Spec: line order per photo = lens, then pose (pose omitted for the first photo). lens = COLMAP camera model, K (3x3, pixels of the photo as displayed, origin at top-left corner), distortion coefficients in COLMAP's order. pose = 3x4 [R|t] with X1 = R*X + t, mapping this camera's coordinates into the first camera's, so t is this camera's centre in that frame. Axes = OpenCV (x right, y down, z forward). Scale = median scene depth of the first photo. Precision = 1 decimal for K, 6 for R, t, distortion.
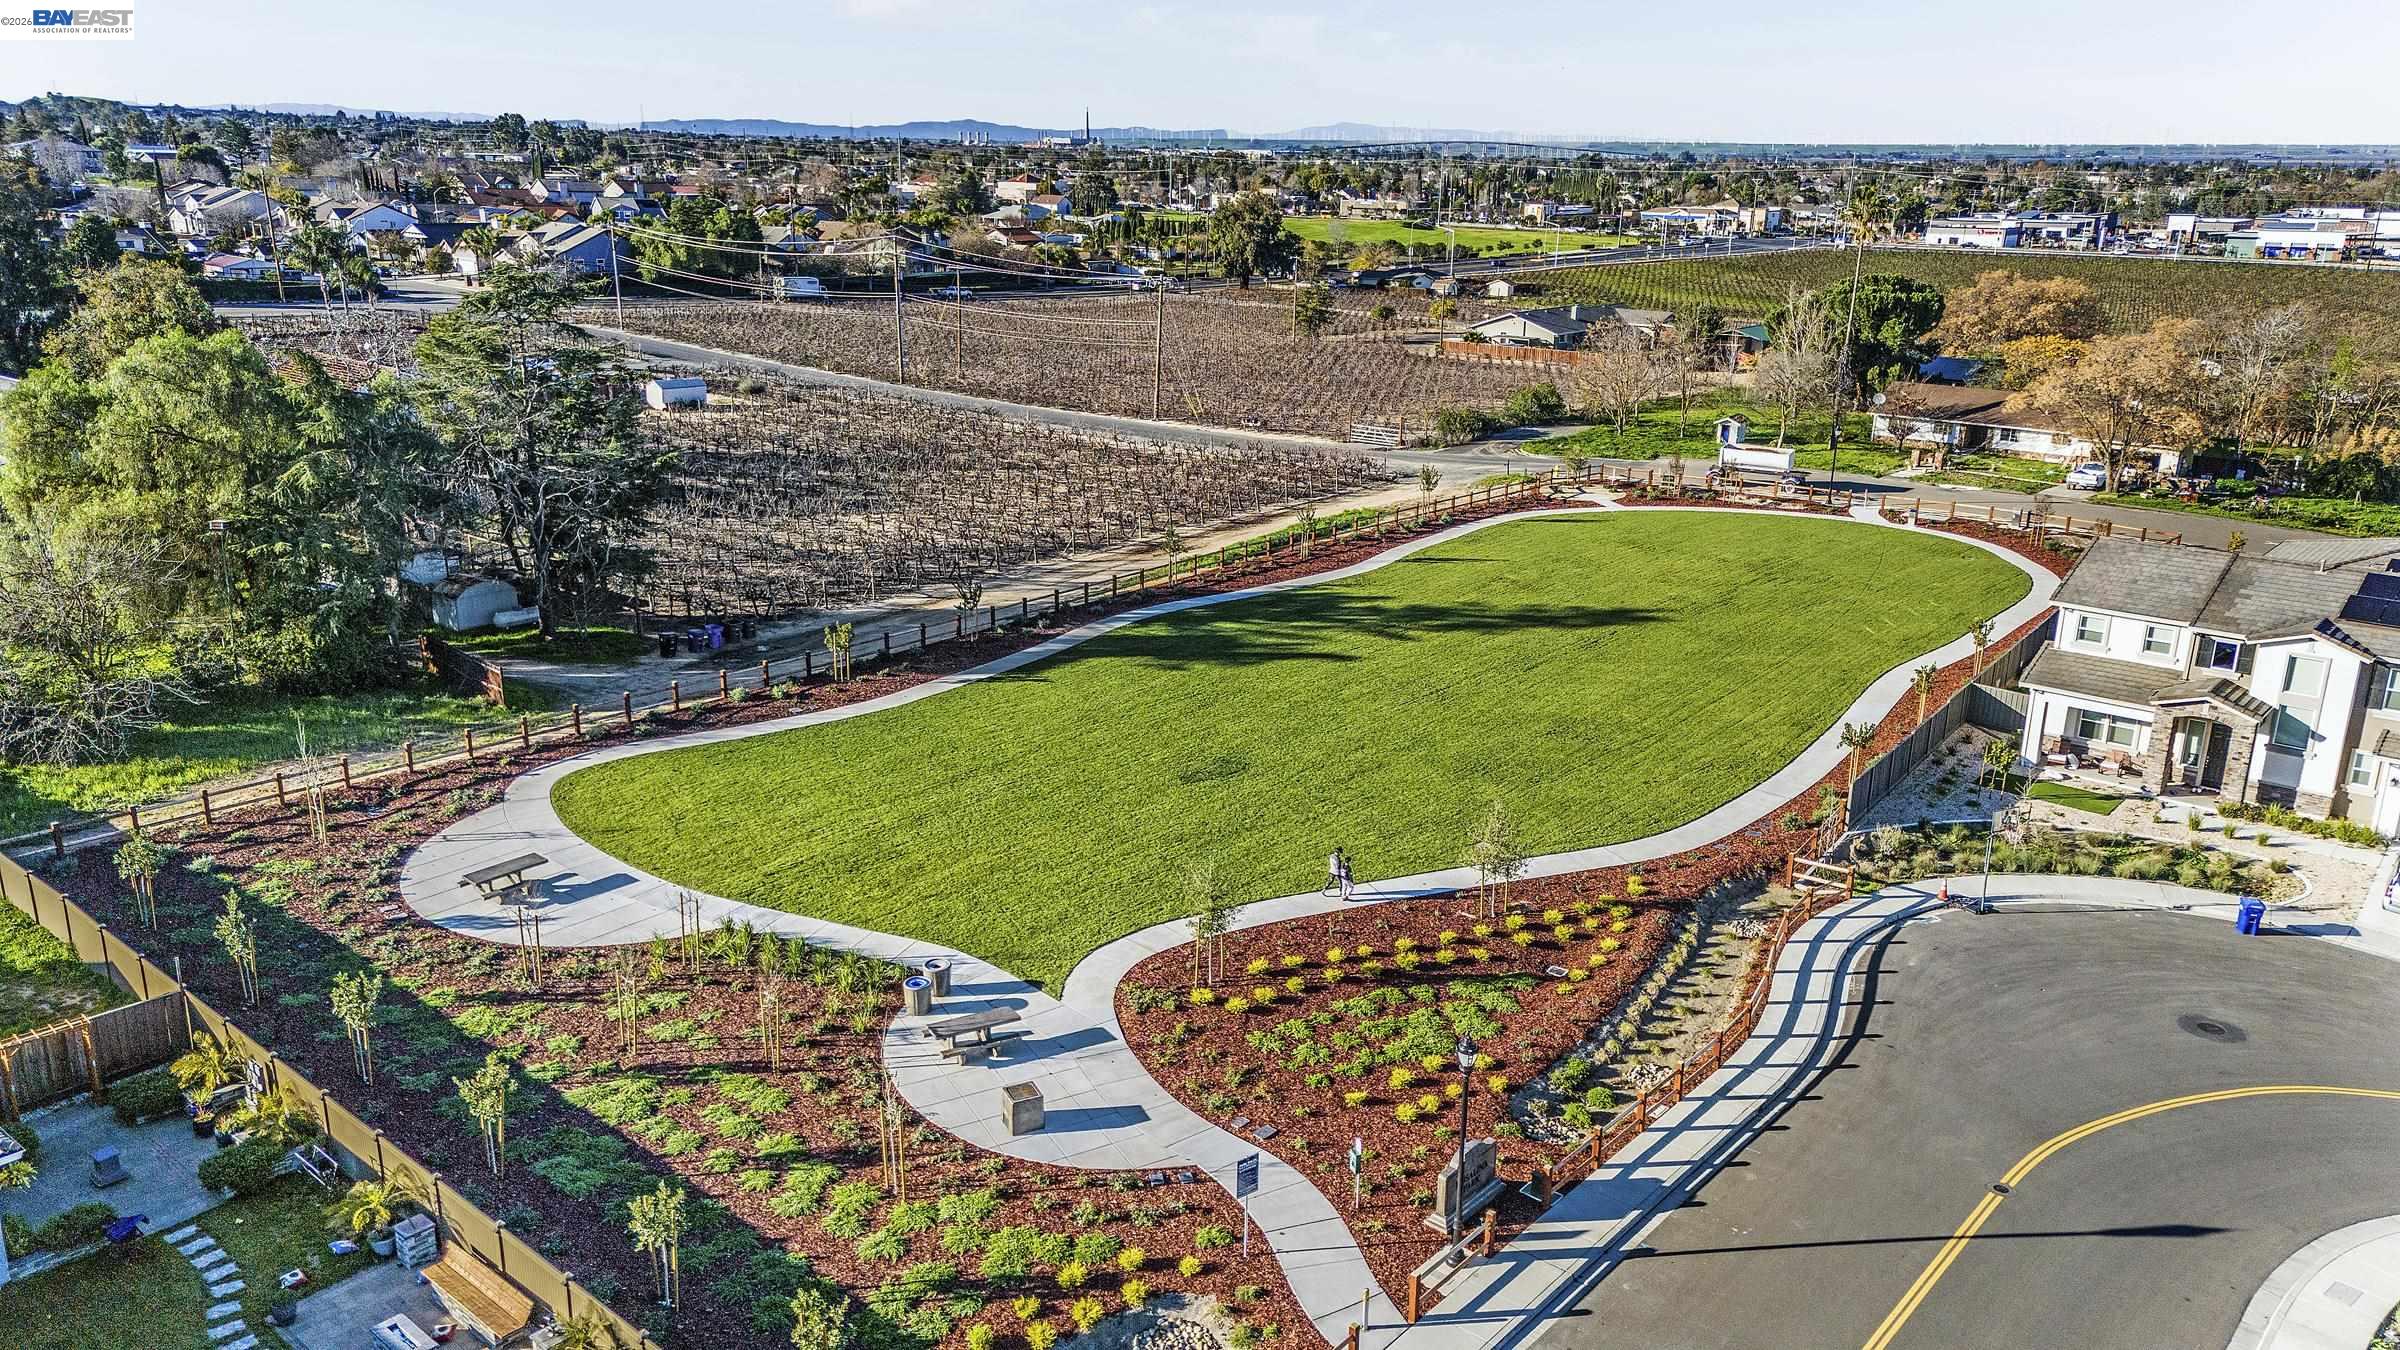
lens RADIAL K [[1750.3, 0, 1202.7], [0, 1750.3, 666.8], [0, 0, 1]] dist [0.125740, -0.083068]
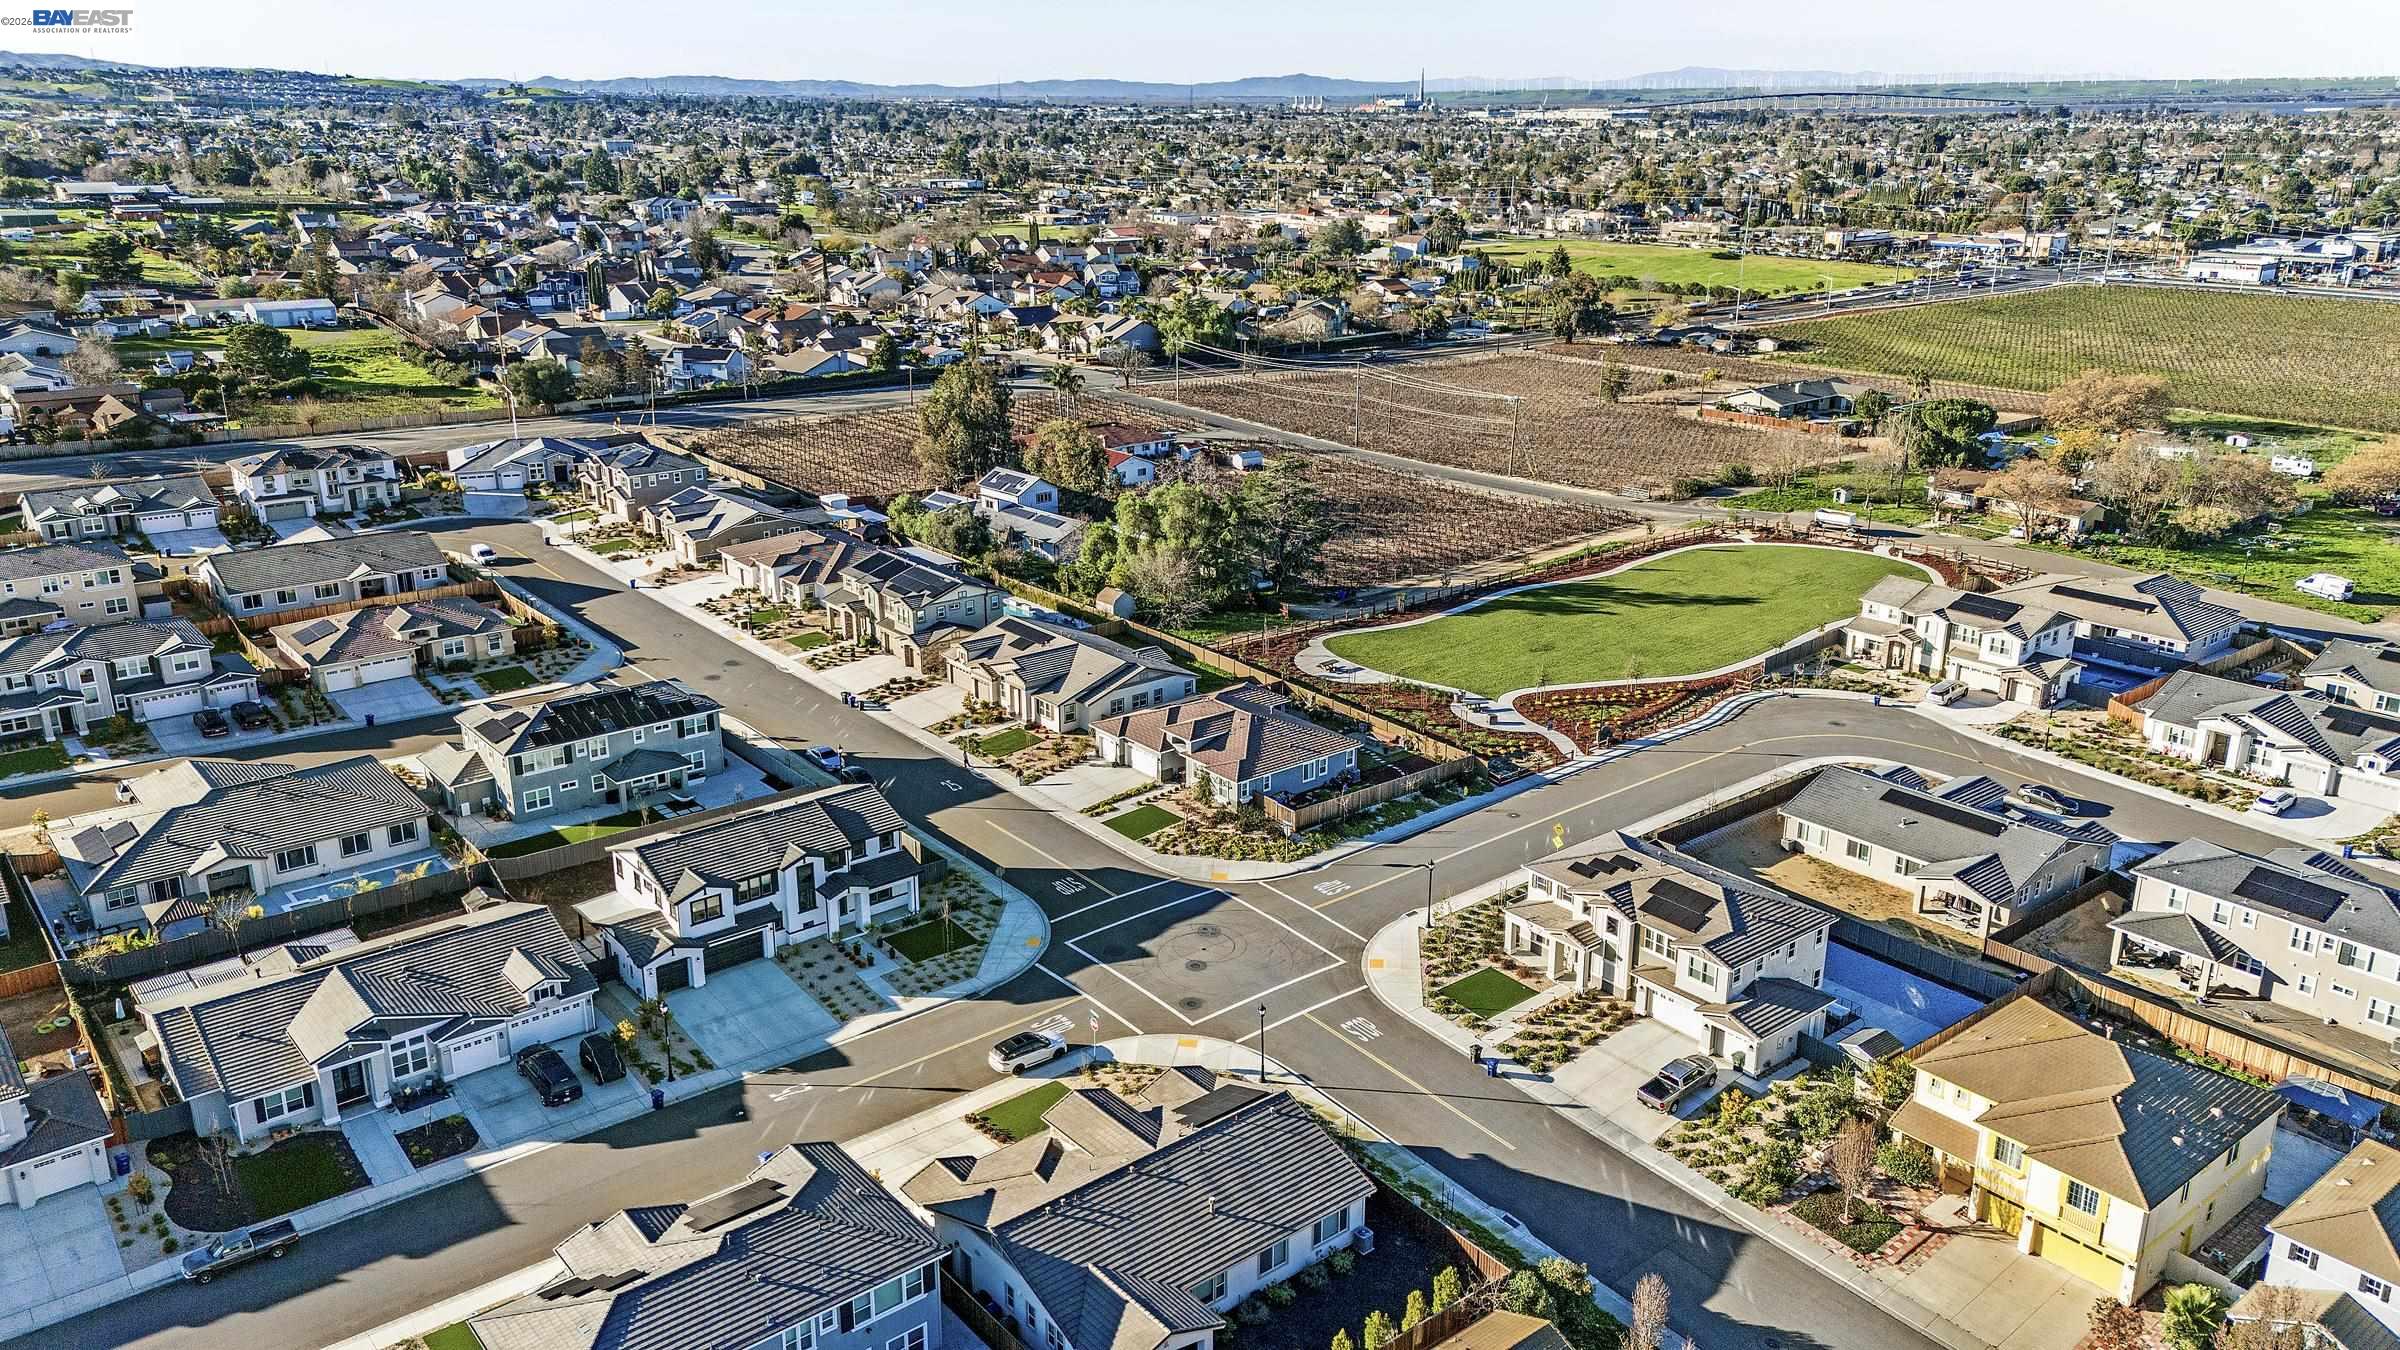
lens RADIAL K [[1750.3, 0, 1202.7], [0, 1750.3, 666.8], [0, 0, 1]] dist [0.125740, -0.083068]
pose [[0.984123, 0.040899, -0.172712, -0.024392], [-0.036655, 0.998944, 0.027693, 0.017421], [0.173662, -0.020923, 0.984583, -1.114363]]
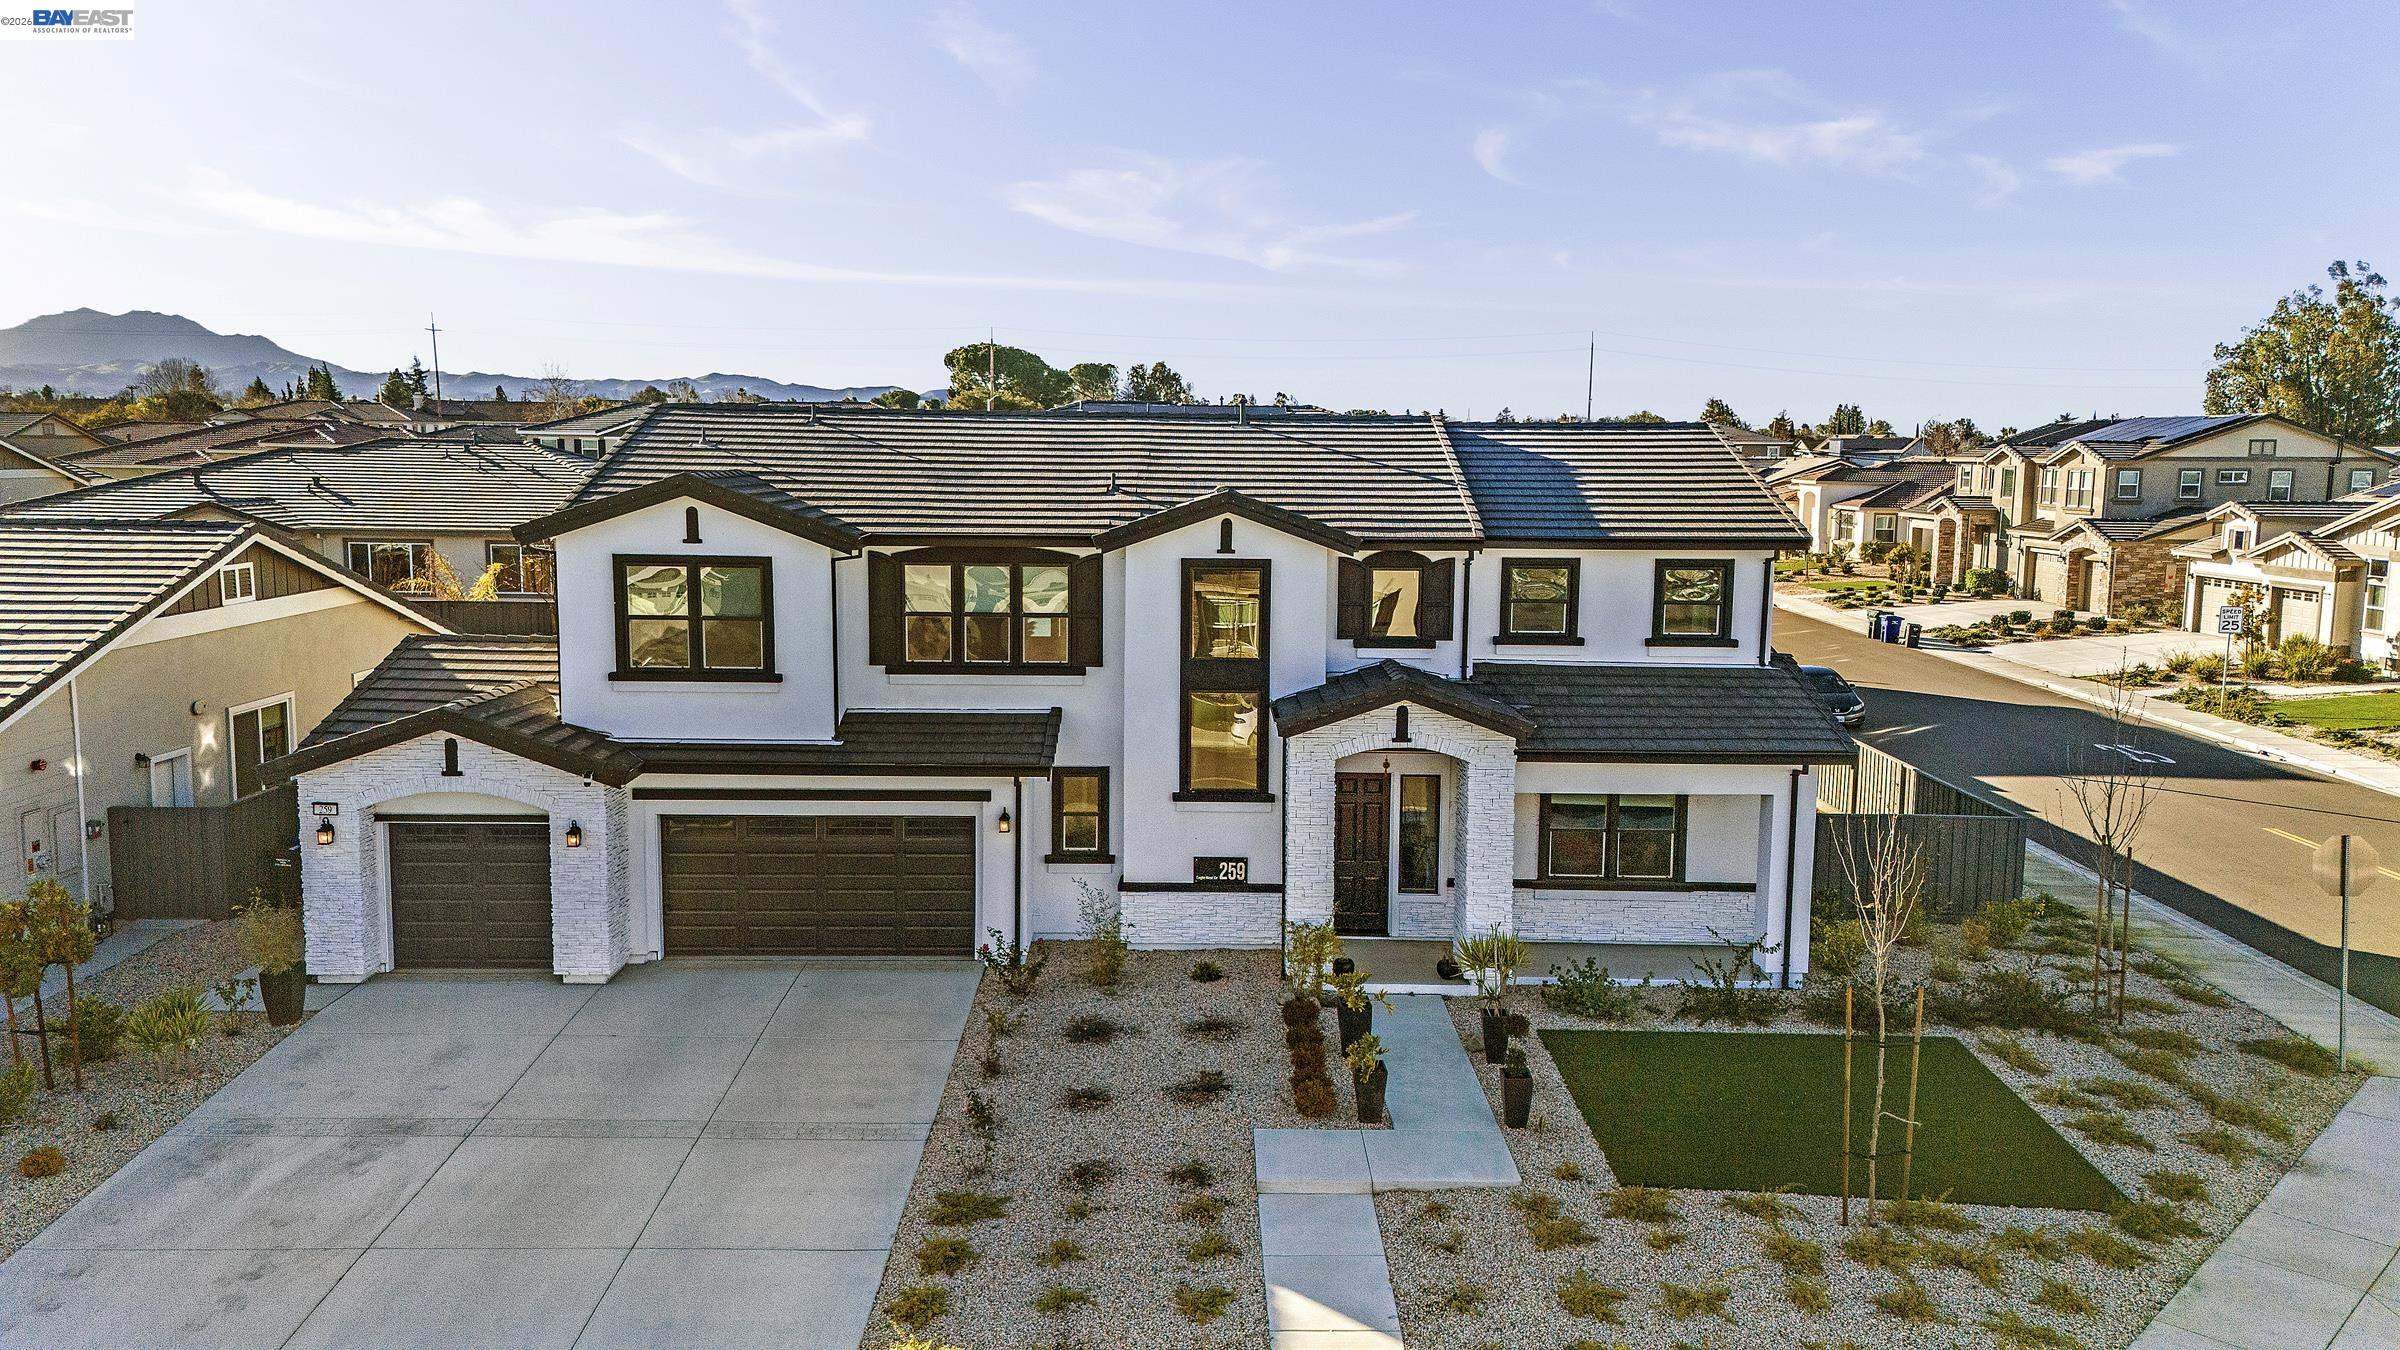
lens RADIAL K [[1756.2, 0, 1200.0], [0, 1756.2, 675.0], [0, 0, 1]] dist [0.084769, -0.000875]
pose [[0.653605, 0.090624, -0.751391, -0.280292], [-0.217331, 0.973466, -0.071639, 0.207605], [0.724961, 0.210124, 0.655957, -0.241201]]
